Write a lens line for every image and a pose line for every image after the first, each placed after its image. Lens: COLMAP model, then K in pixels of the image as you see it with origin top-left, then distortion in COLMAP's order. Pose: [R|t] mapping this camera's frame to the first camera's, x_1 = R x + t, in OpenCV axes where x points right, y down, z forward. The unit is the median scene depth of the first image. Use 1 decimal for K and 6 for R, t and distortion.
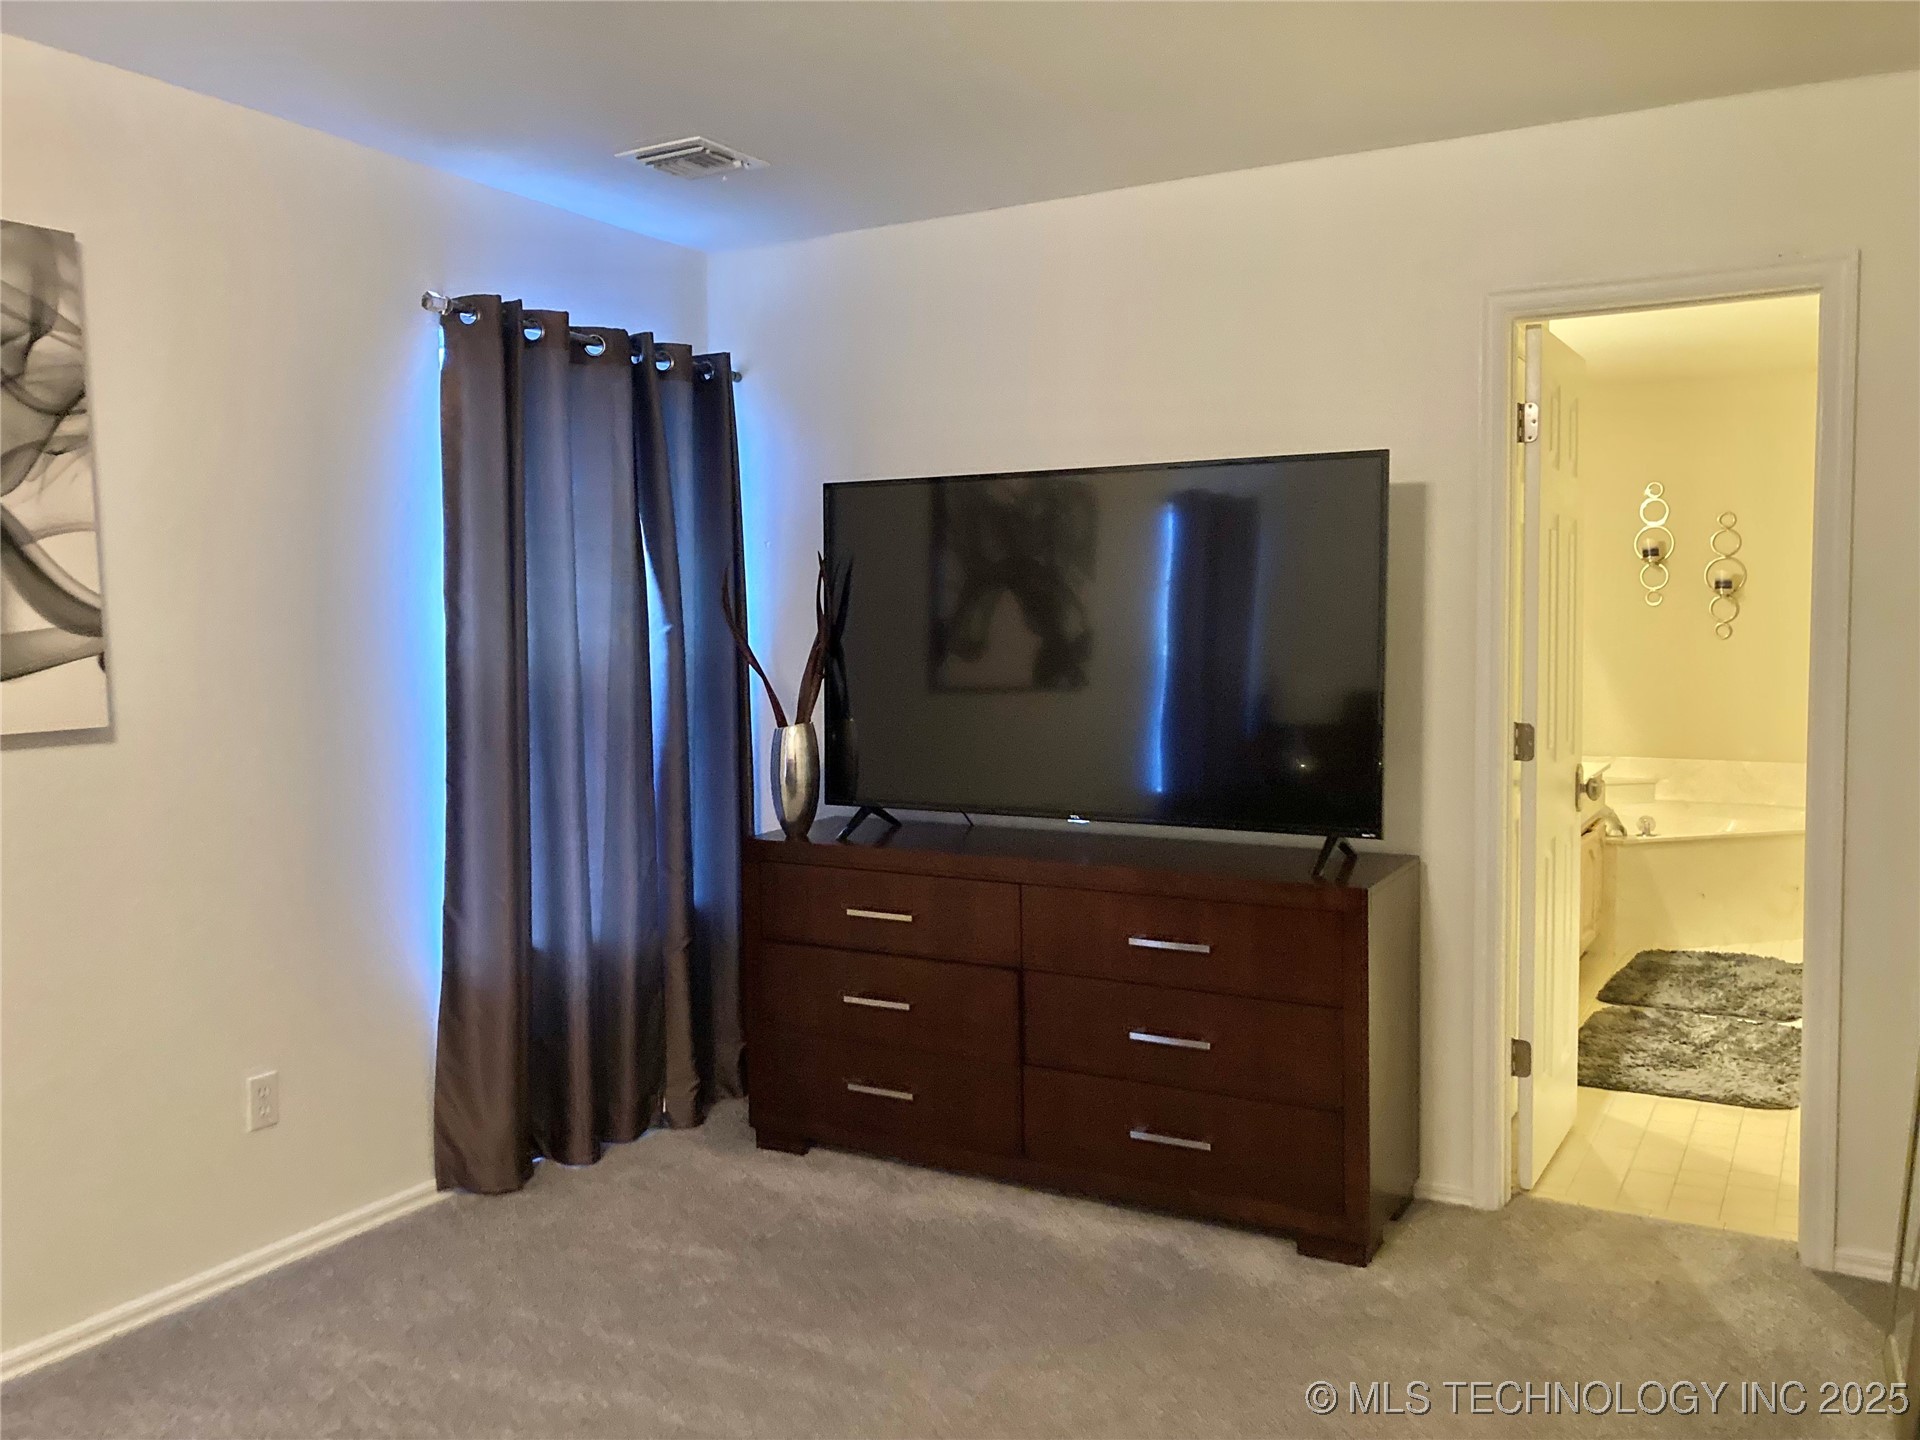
lens RADIAL K [[1577.9, 0, 968.4], [0, 1577.9, 686.1], [0, 0, 1]] dist [0.009792, 0.013164]
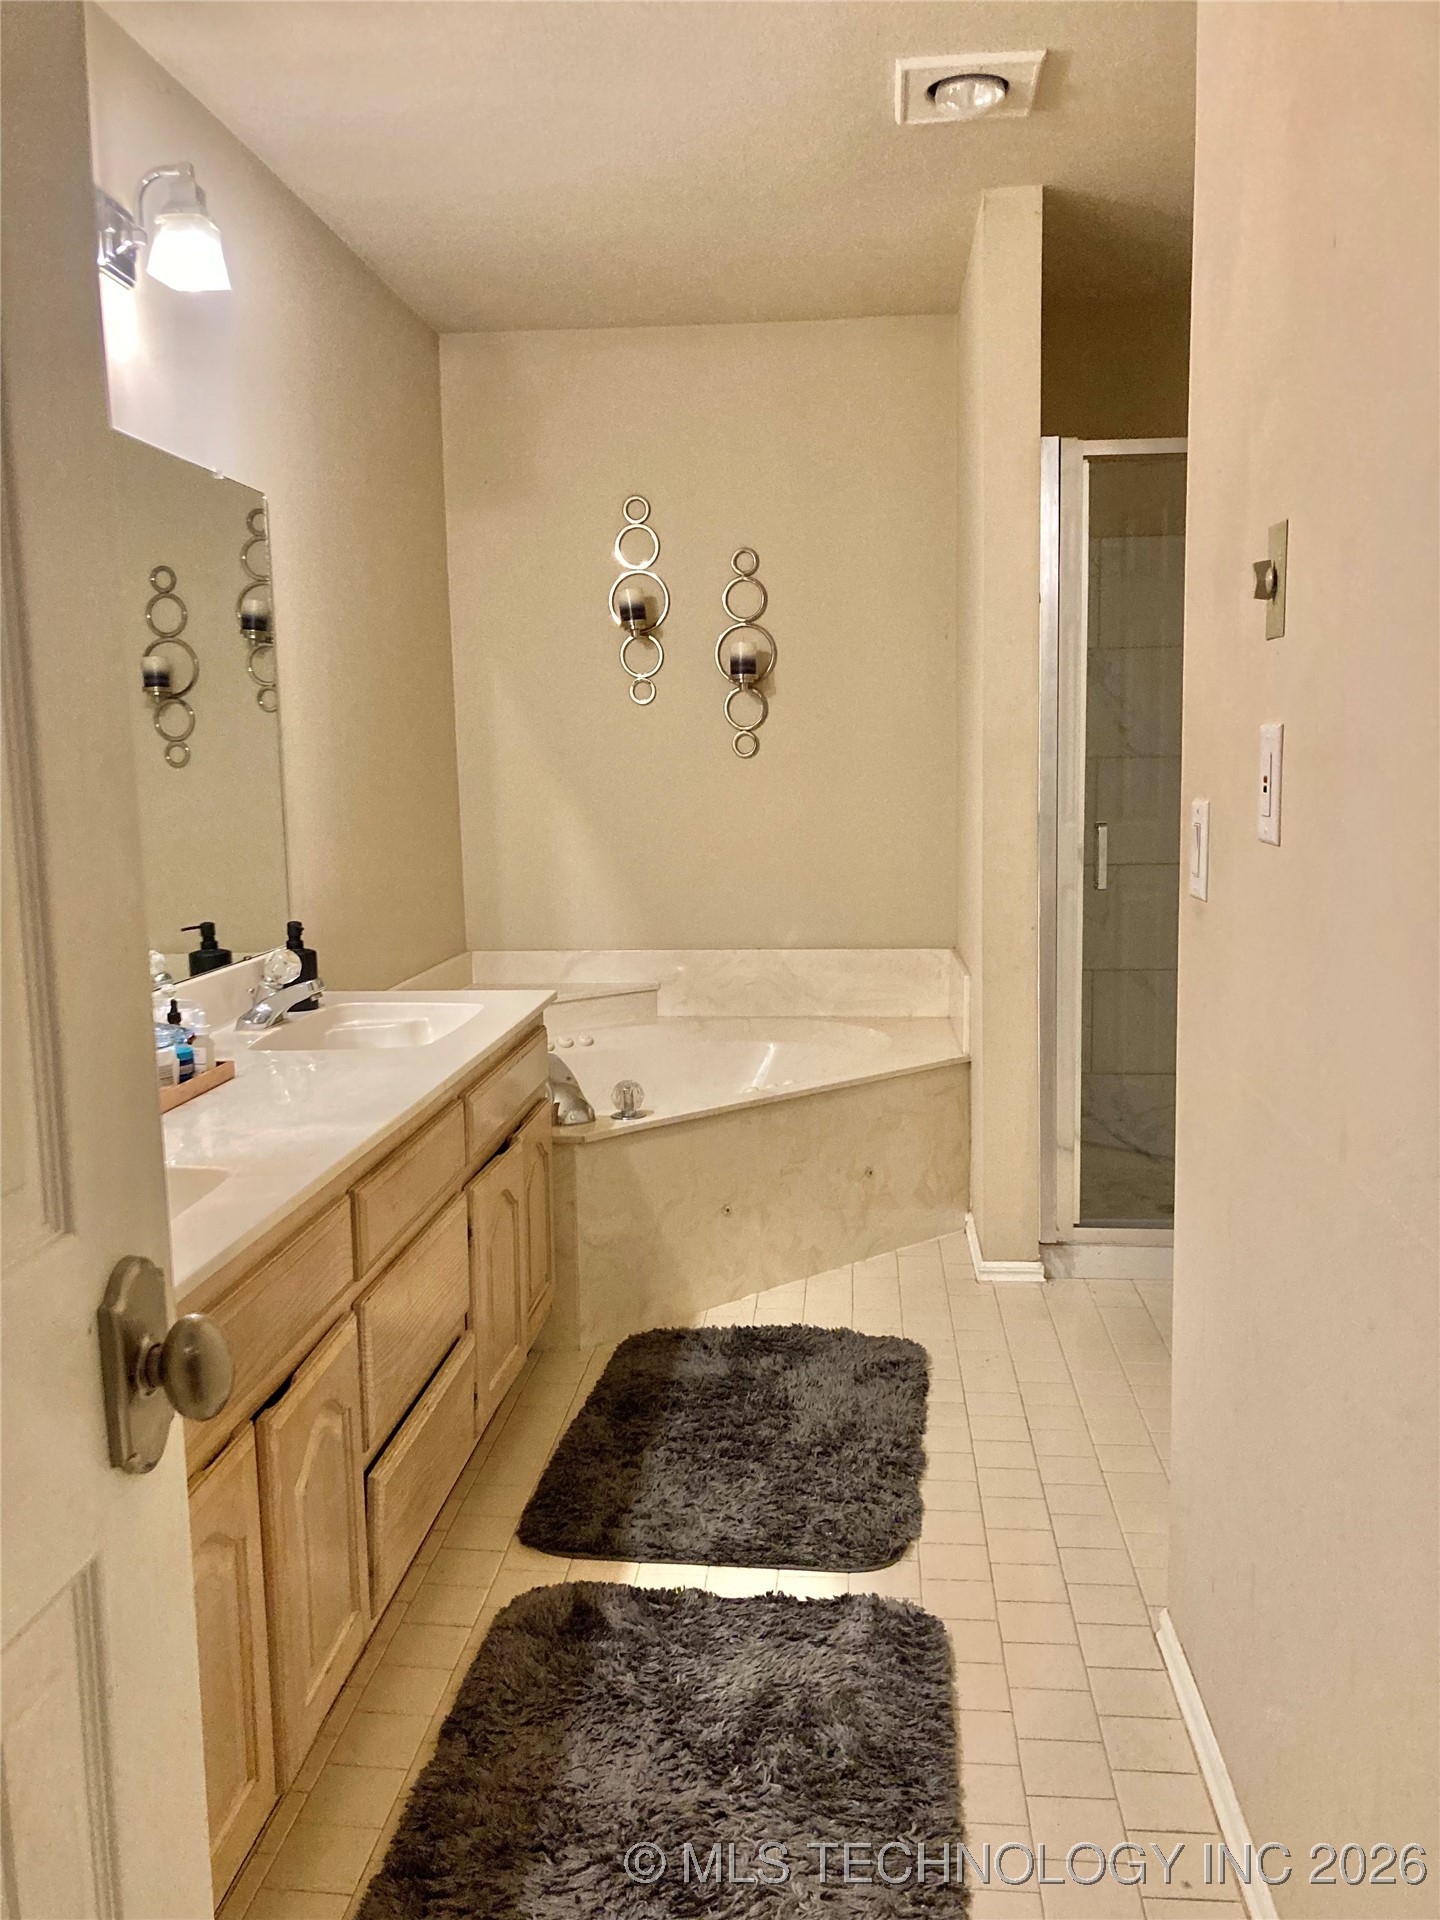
lens RADIAL K [[1577.9, 0, 720.0], [0, 1577.9, 960.0], [0, 0, 1]] dist [0.009792, 0.013164]
pose [[0.909900, -0.063957, 0.409868, 0.238599], [0.033181, 0.996099, 0.081772, -0.001277], [-0.413499, -0.060805, 0.908472, 0.499243]]
